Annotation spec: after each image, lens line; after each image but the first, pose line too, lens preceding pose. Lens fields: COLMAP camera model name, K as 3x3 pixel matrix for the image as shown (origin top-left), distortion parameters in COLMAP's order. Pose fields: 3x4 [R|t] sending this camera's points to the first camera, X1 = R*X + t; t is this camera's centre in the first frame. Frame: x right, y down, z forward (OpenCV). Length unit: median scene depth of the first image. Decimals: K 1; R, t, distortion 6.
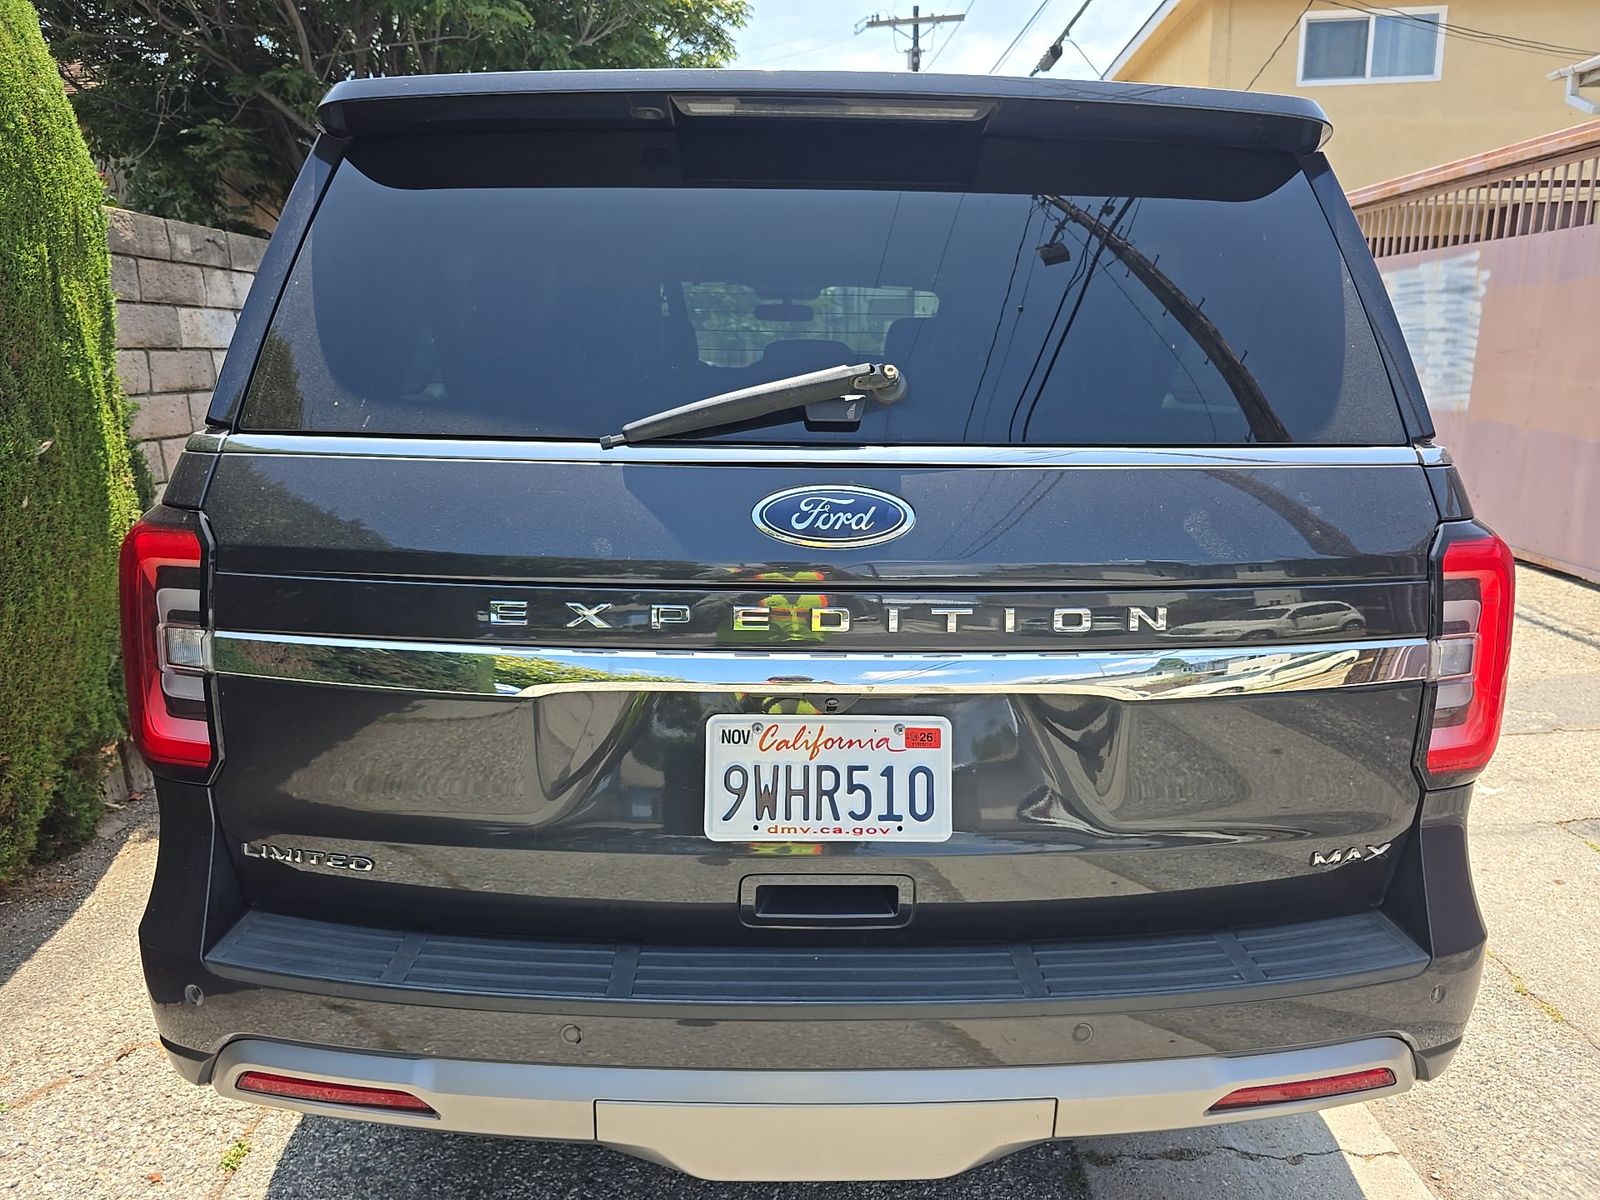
lens RADIAL K [[1089.3, 0, 805.9], [0, 1089.3, 603.2], [0, 0, 1]] dist [0.031205, -0.006936]
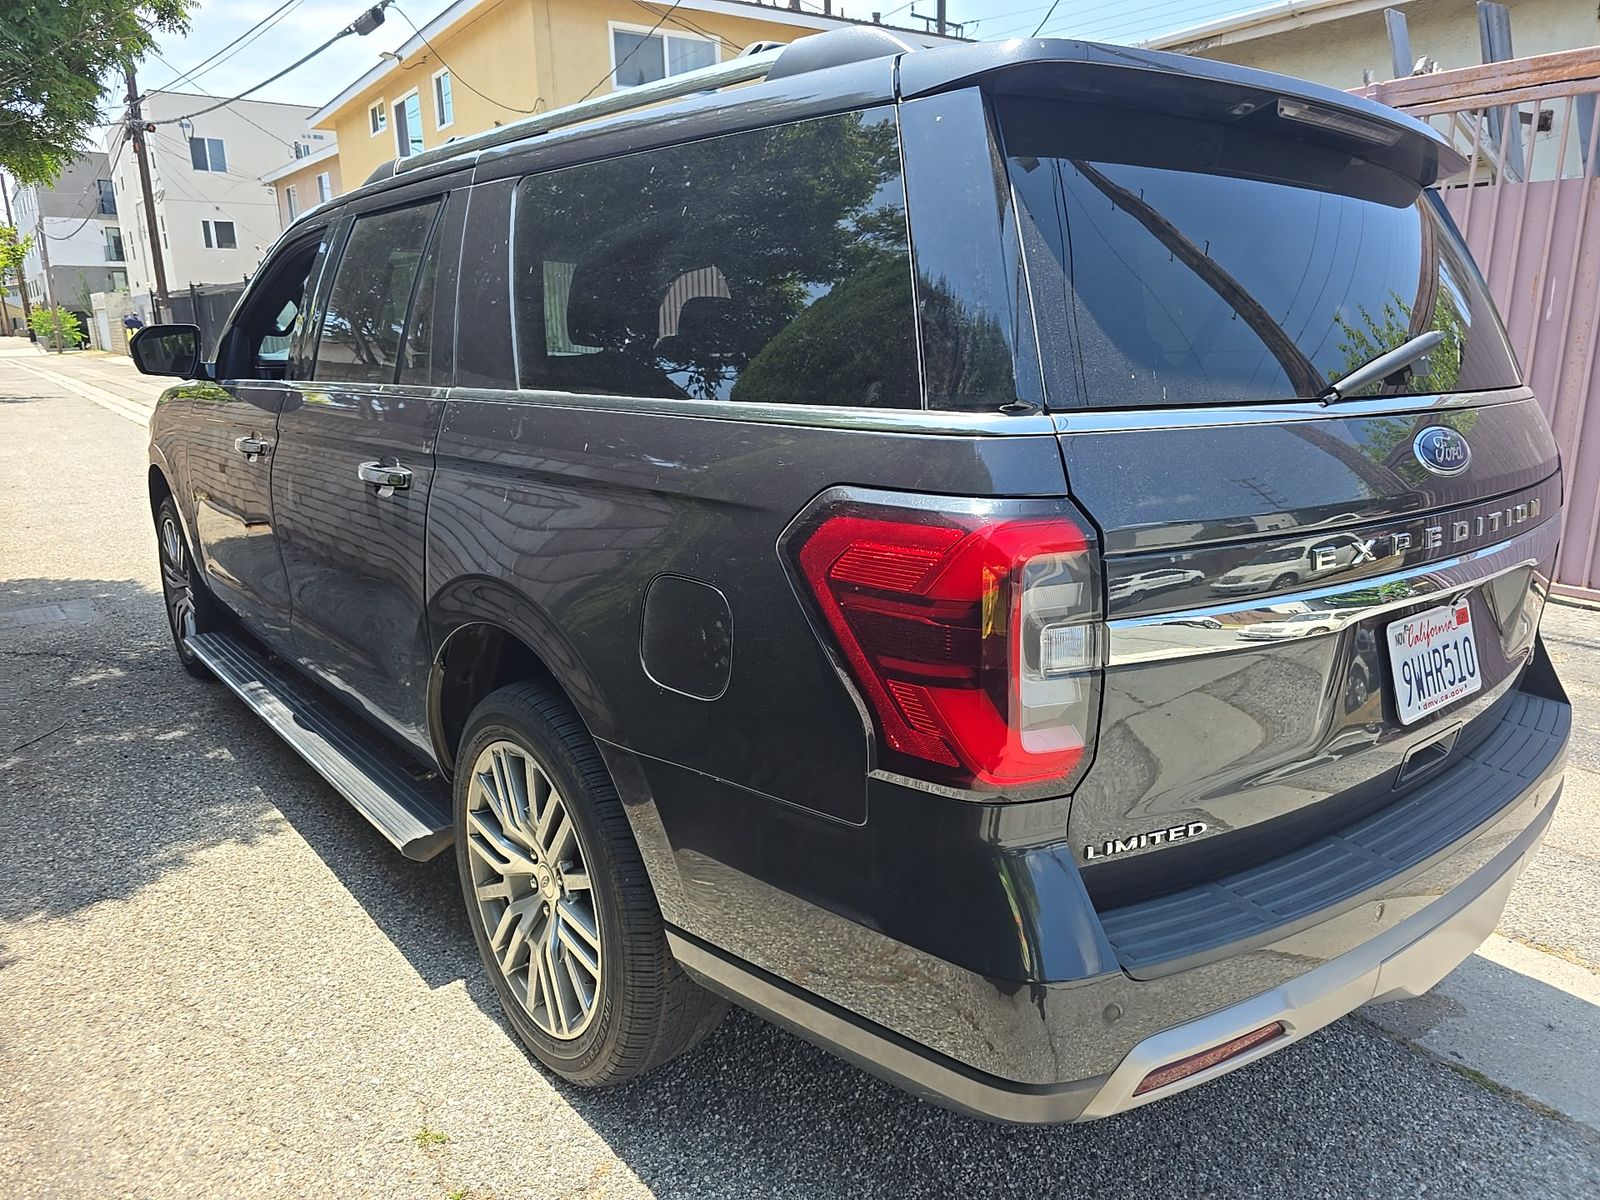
lens RADIAL K [[1089.3, 0, 801.5], [0, 1089.3, 601.0], [0, 0, 1]] dist [0.031205, -0.006936]
pose [[0.794853, -0.148601, 0.588326, -1.309605], [0.141505, 0.988212, 0.058426, -0.084709], [-0.590073, 0.036811, 0.806511, 0.401569]]
